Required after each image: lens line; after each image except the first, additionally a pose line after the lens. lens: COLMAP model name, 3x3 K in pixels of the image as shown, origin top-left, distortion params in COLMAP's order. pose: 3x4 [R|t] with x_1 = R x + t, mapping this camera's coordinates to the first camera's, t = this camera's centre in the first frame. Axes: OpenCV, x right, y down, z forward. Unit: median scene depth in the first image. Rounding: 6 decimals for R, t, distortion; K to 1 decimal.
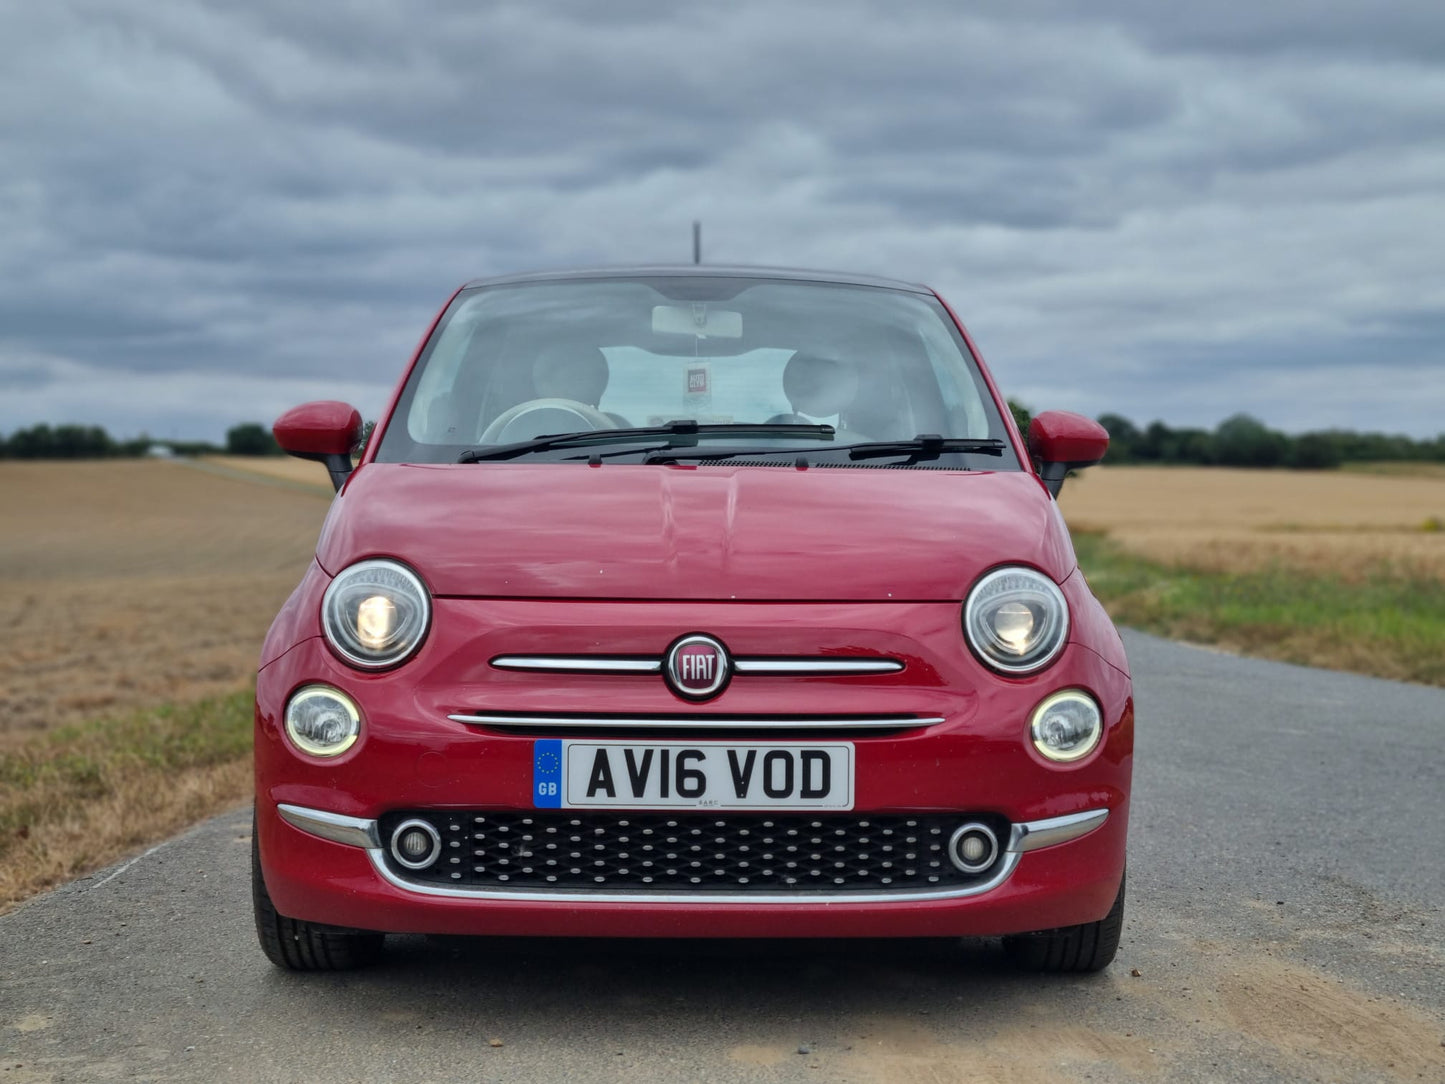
lens RADIAL K [[2256.2, 0, 741.8], [0, 2256.2, 524.8], [0, 0, 1]] dist [0.100387, 0.000000]
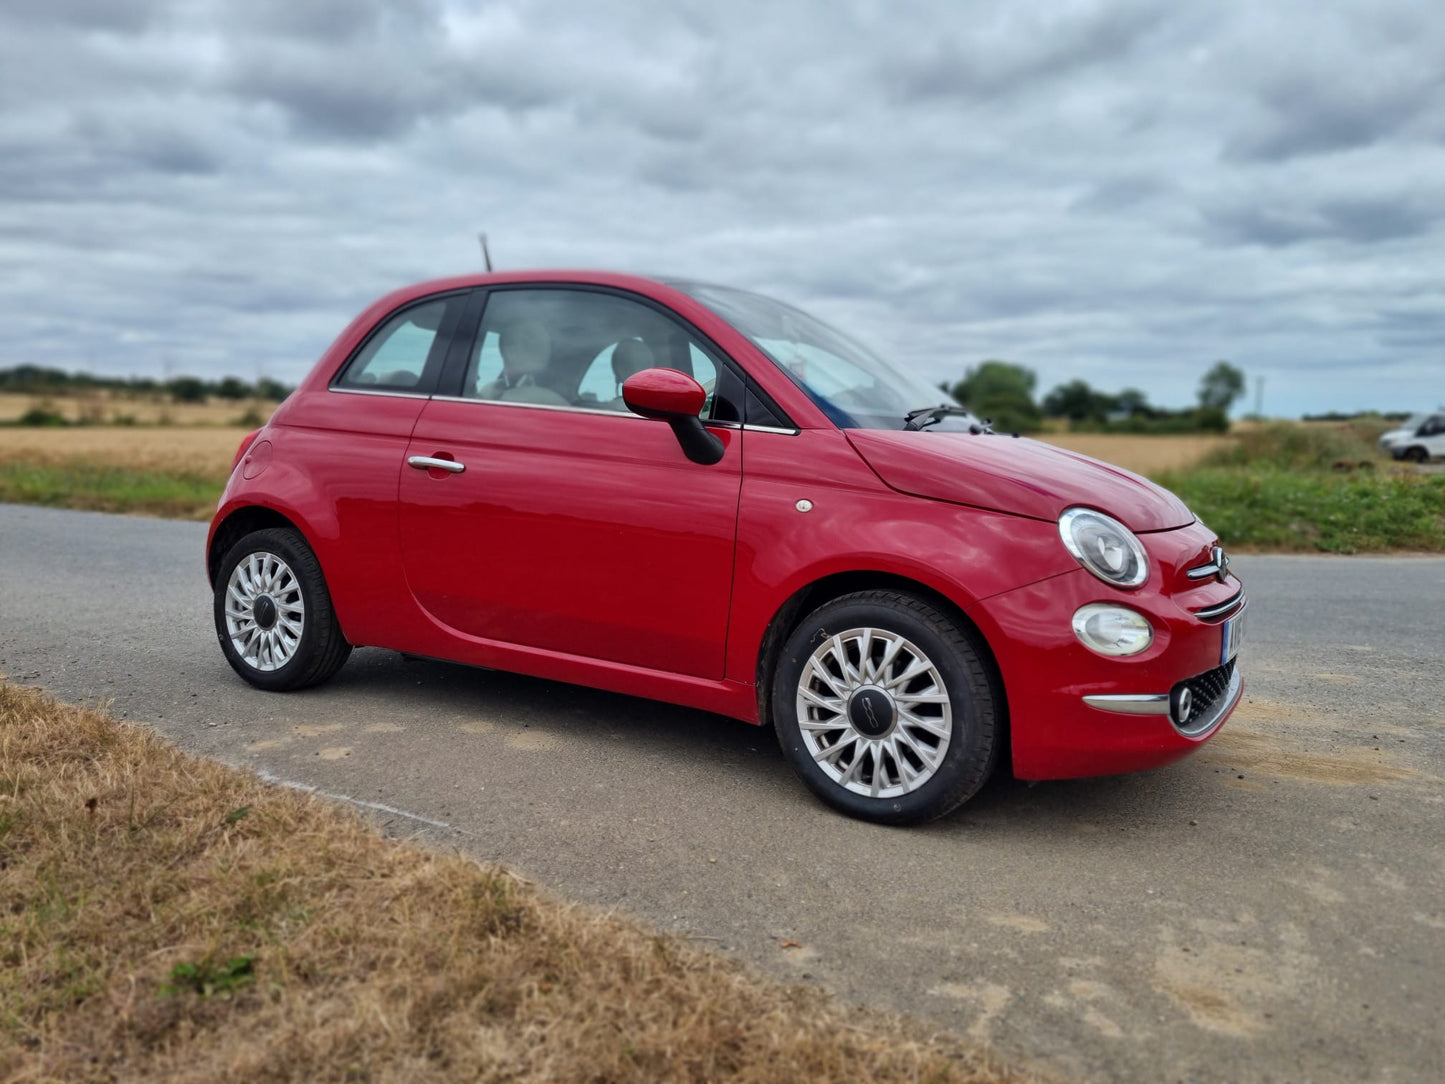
lens RADIAL K [[1104.7, 0, 736.4], [0, 1104.7, 529.2], [0, 0, 1]] dist [0.068864, -0.050785]
pose [[0.515924, -0.063405, 0.854285, -0.882678], [-0.014345, 0.996478, 0.082622, -0.025018], [-0.856514, -0.054881, 0.513197, 0.875618]]
